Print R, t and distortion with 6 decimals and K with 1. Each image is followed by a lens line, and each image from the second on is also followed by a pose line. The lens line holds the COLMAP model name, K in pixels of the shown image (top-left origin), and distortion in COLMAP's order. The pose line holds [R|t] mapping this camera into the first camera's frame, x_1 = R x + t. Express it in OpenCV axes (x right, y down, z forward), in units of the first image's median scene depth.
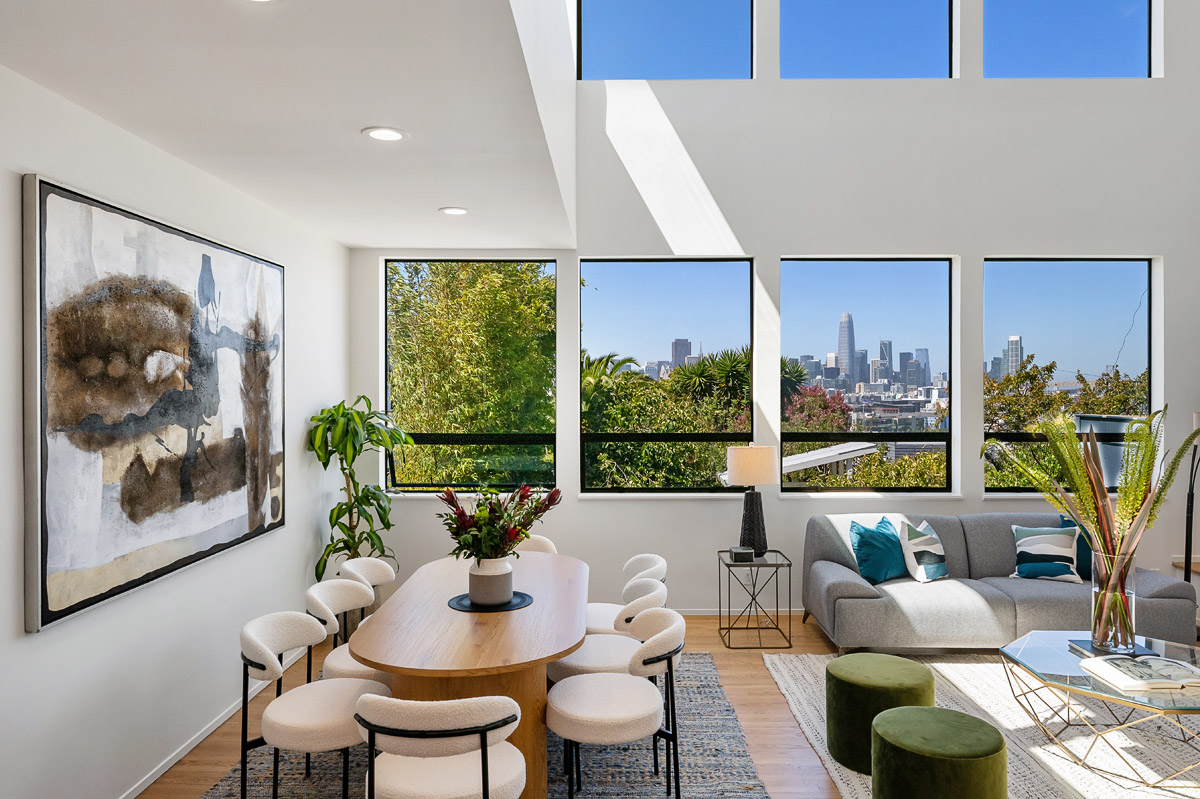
lens RADIAL K [[819.0, 0, 600.0], [0, 819.0, 399.5], [0, 0, 1]] dist [-0.006374, -0.002718]
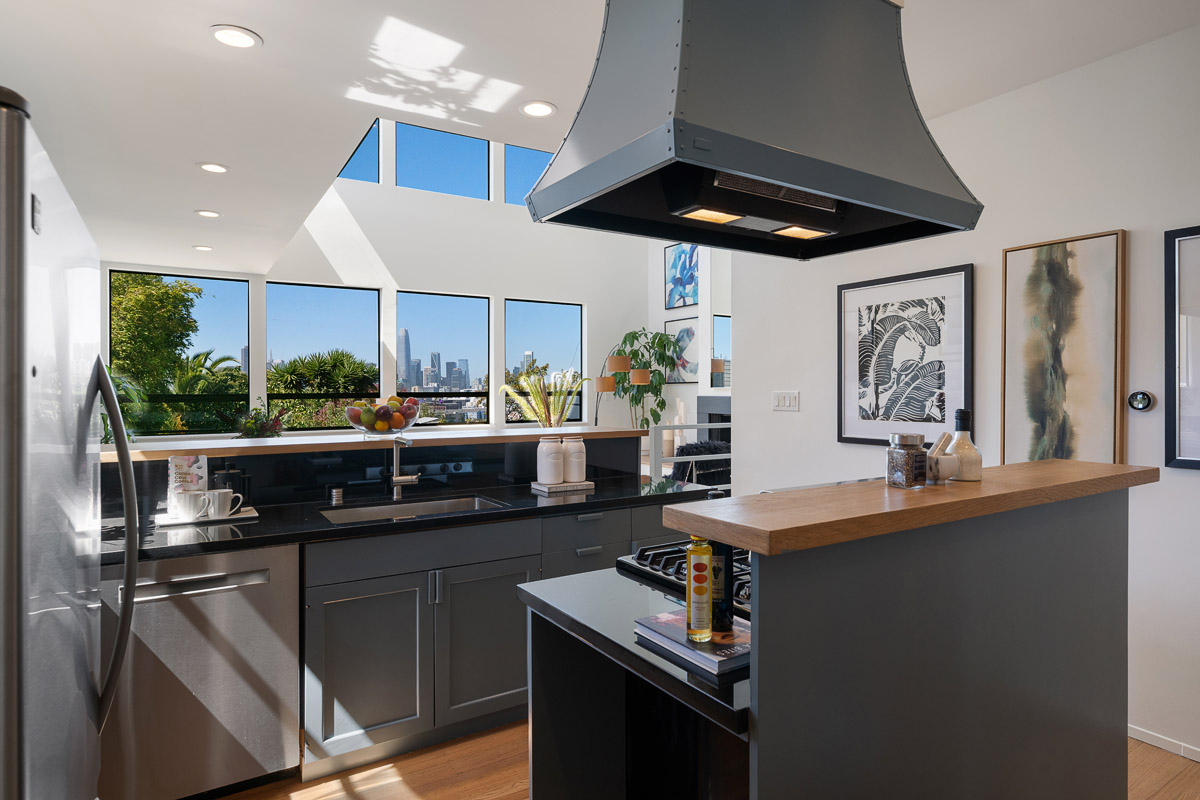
lens RADIAL K [[670.1, 0, 600.0], [0, 670.1, 400.0], [0, 0, 1]] dist [-0.003099, -0.000536]
pose [[0.838926, -0.011817, 0.544117, -0.279670], [0.011148, 0.999928, 0.004528, 0.080875], [-0.544131, 0.002267, 0.838997, -0.604985]]
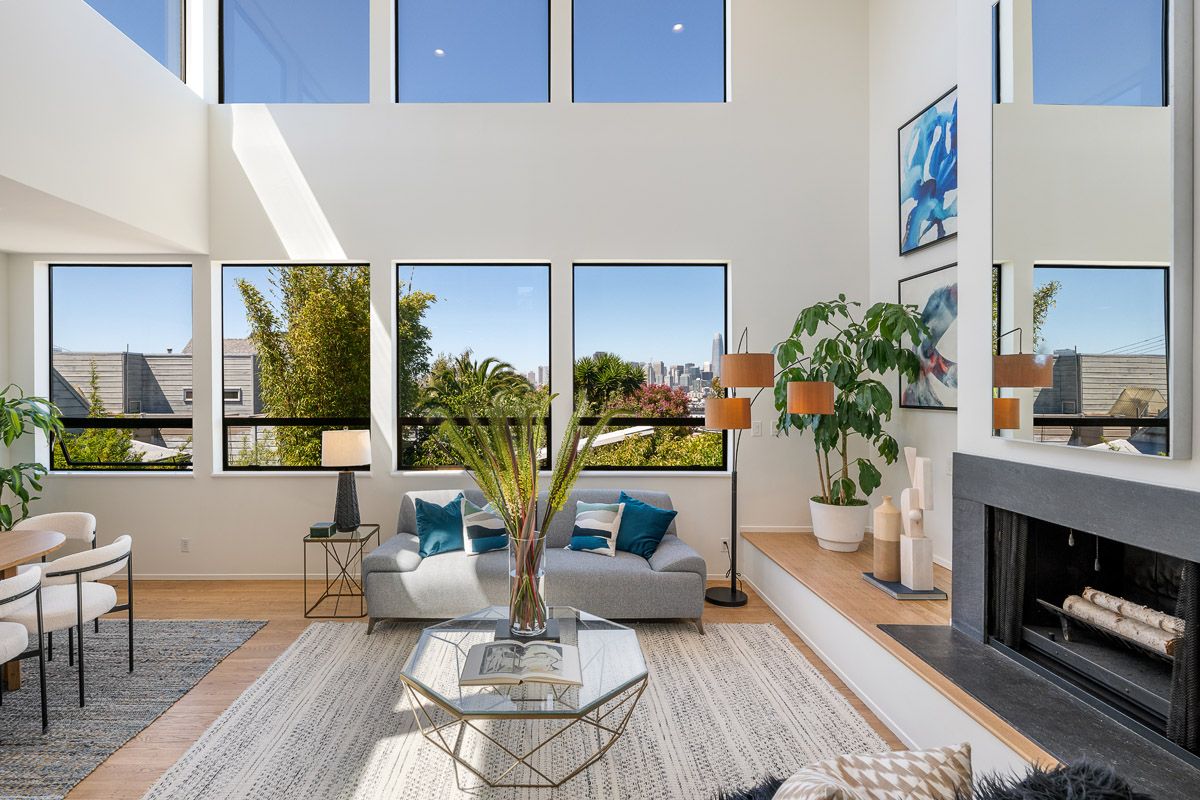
lens RADIAL K [[592.1, 0, 541.2], [0, 592.1, 390.3], [0, 0, 1]] dist [-0.004277, -0.000614]
pose [[0.999939, 0.000072, 0.011072, 0.591271], [0.000006, 0.999975, -0.007078, 0.012540], [-0.011073, 0.007078, 0.999914, 0.259760]]
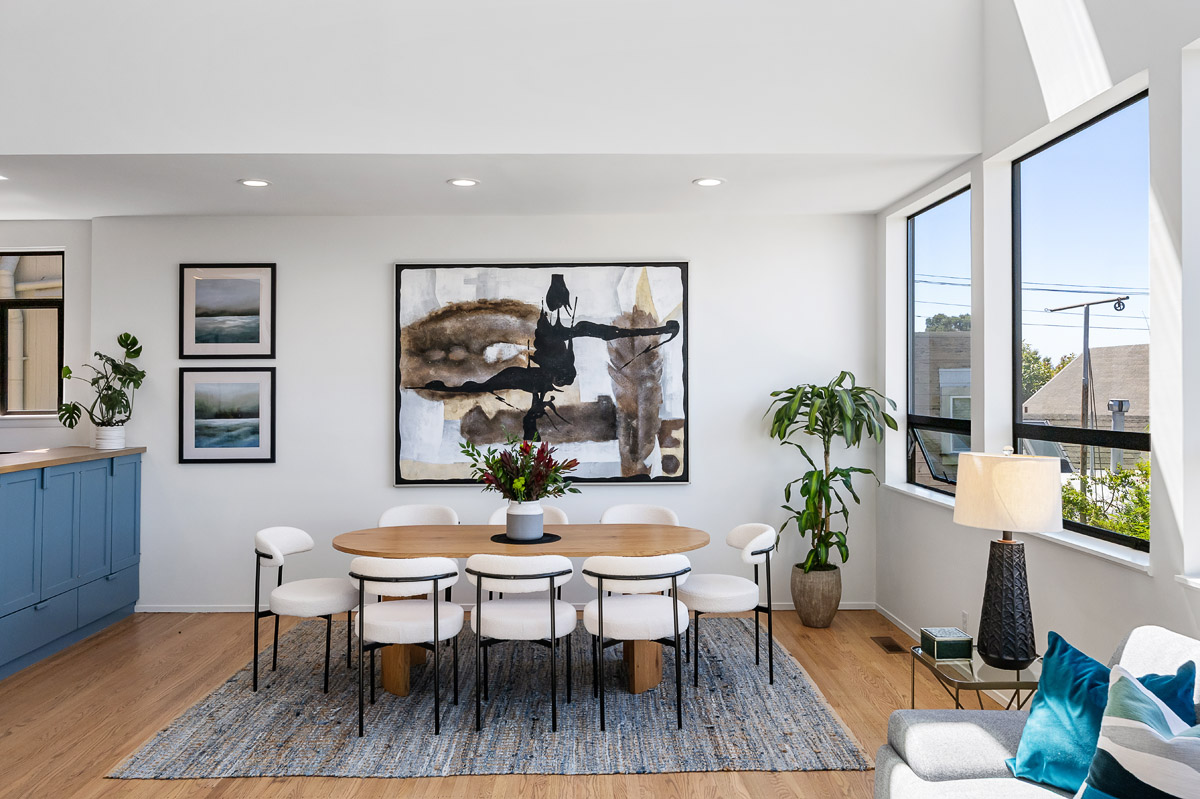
lens RADIAL K [[896.8, 0, 596.4], [0, 896.8, 377.1], [0, 0, 1]] dist [0.002140, 0.000664]
pose [[0.020371, -0.011308, -0.999729, 1.000612], [-0.008526, 0.999898, -0.011484, 0.021417], [0.999756, 0.008758, 0.020273, 0.933671]]
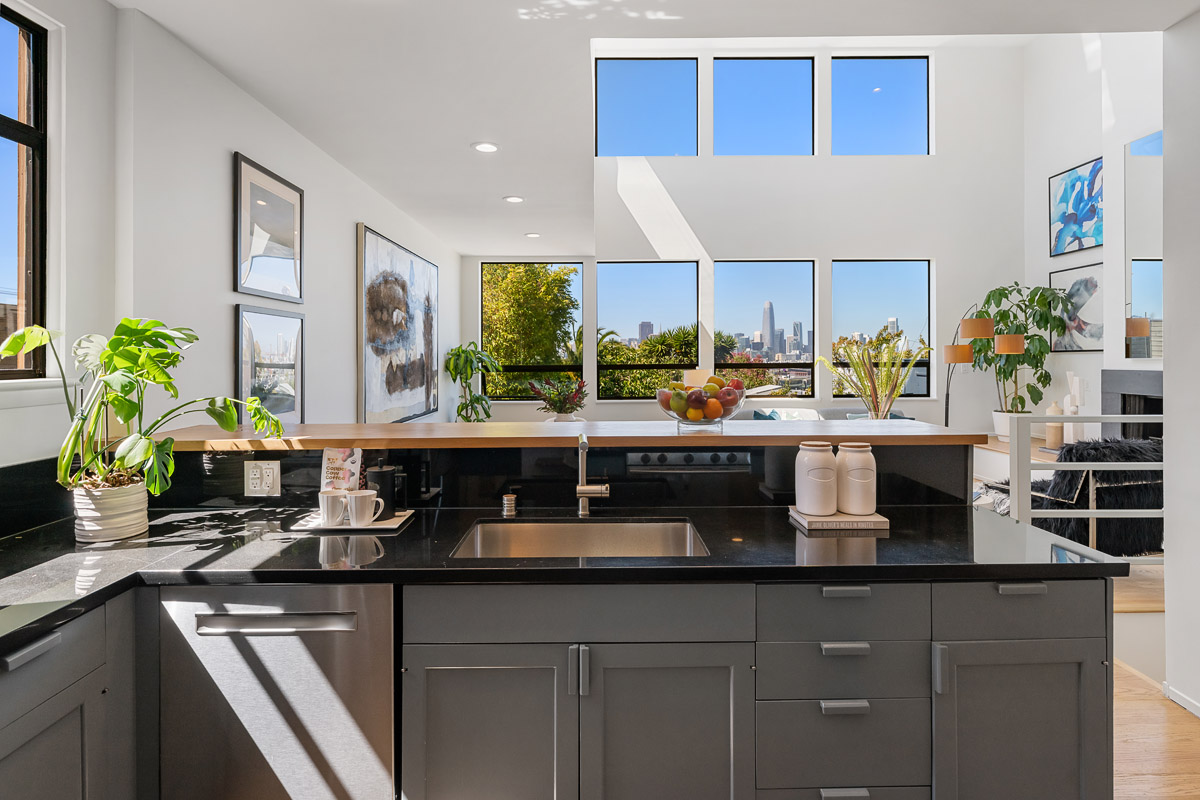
lens RADIAL K [[609.7, 0, 596.8], [0, 609.7, 362.4], [0, 0, 1]] dist [-0.012134, 0.000655]
pose [[0.999816, -0.006842, 0.017938, -0.069896], [0.006964, 0.999953, -0.006729, 0.066576], [-0.017891, 0.006852, 0.999816, -0.382231]]
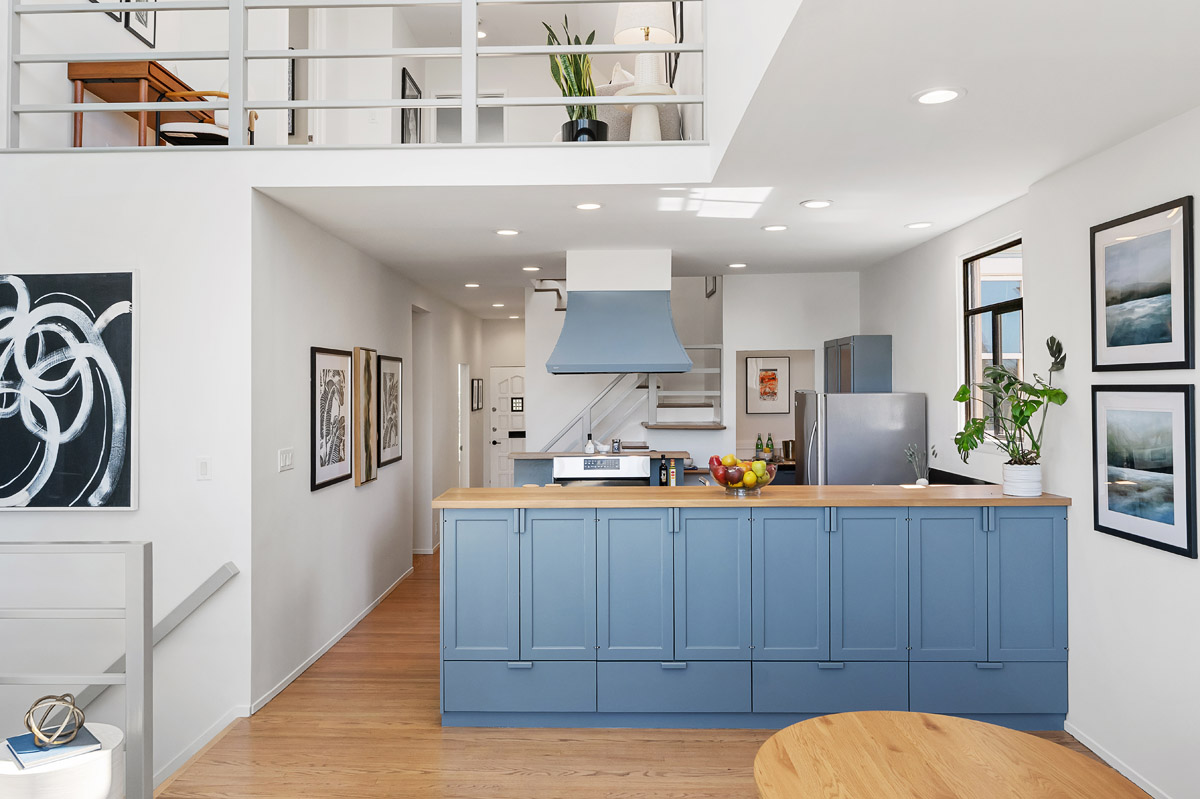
lens RADIAL K [[875.7, 0, 597.0], [0, 875.7, 369.1], [0, 0, 1]] dist [0.003700, 0.001385]
pose [[-0.999965, -0.001698, 0.008205, 0.061142], [-0.001726, 0.999993, -0.003393, -0.017270], [-0.008199, -0.003407, -0.999961, 1.227719]]
